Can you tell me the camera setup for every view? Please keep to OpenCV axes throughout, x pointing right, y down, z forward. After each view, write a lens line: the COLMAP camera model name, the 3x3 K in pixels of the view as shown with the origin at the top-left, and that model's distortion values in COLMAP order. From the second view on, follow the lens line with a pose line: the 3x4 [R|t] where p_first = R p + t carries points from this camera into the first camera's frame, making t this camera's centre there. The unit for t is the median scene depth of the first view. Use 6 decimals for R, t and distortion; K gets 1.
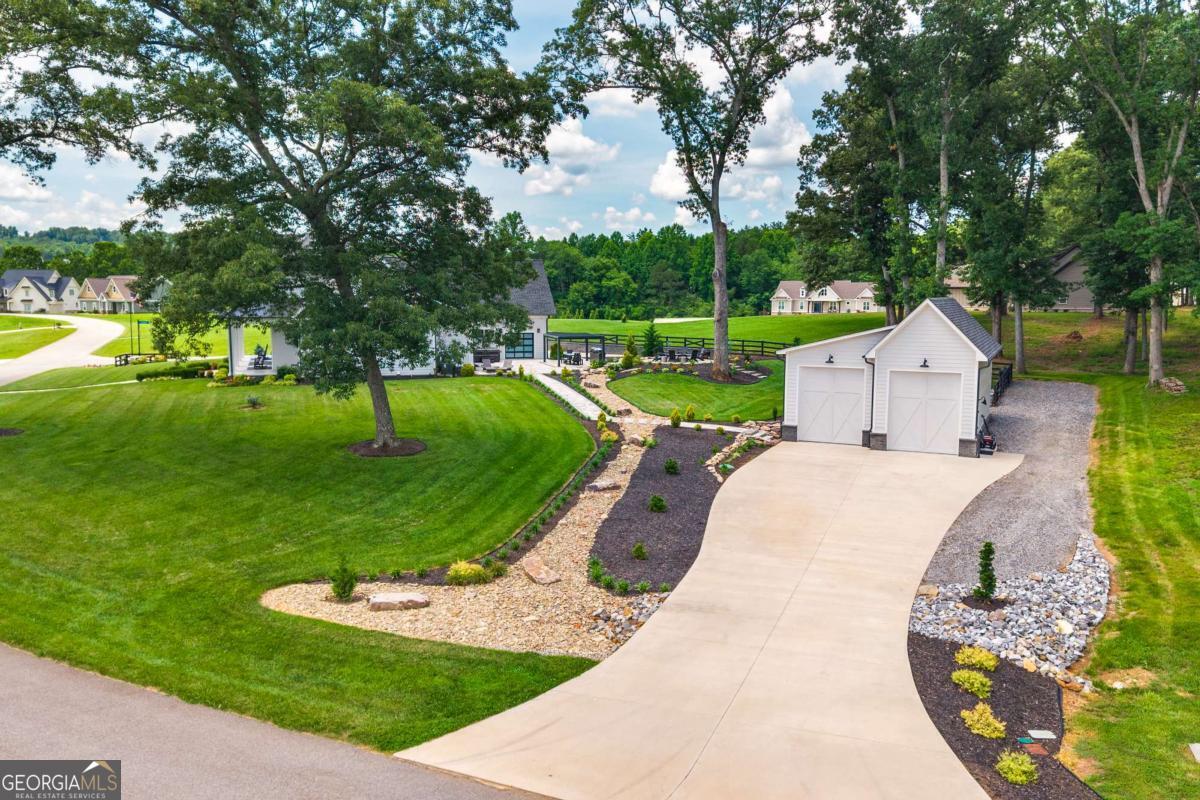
lens RADIAL K [[909.8, 0, 593.5], [0, 909.8, 401.3], [0, 0, 1]] dist [0.035902, -0.024139]
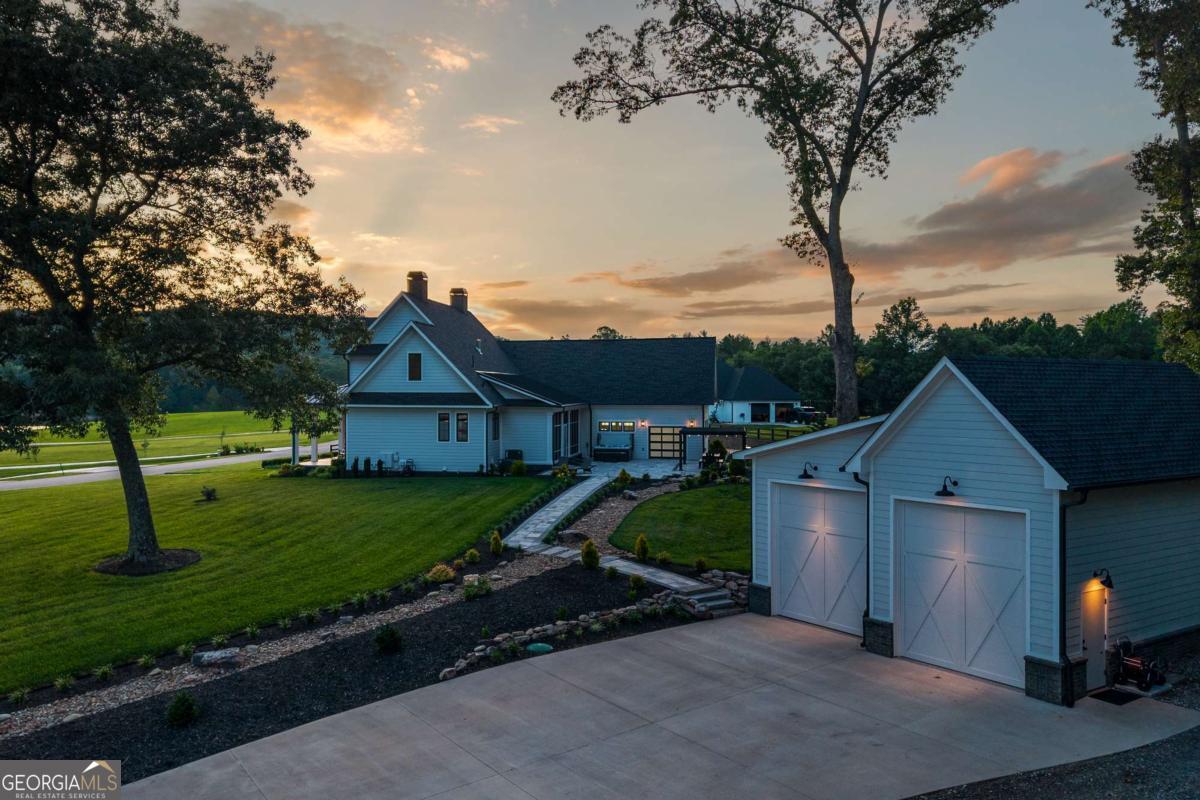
lens RADIAL K [[909.8, 0, 531.6], [0, 909.8, 407.8], [0, 0, 1]] dist [0.035902, -0.024139]
pose [[0.853864, 0.001519, -0.520494, 0.294179], [-0.054742, 0.994712, -0.086900, -0.020296], [0.517609, 0.102693, 0.849432, 0.319716]]
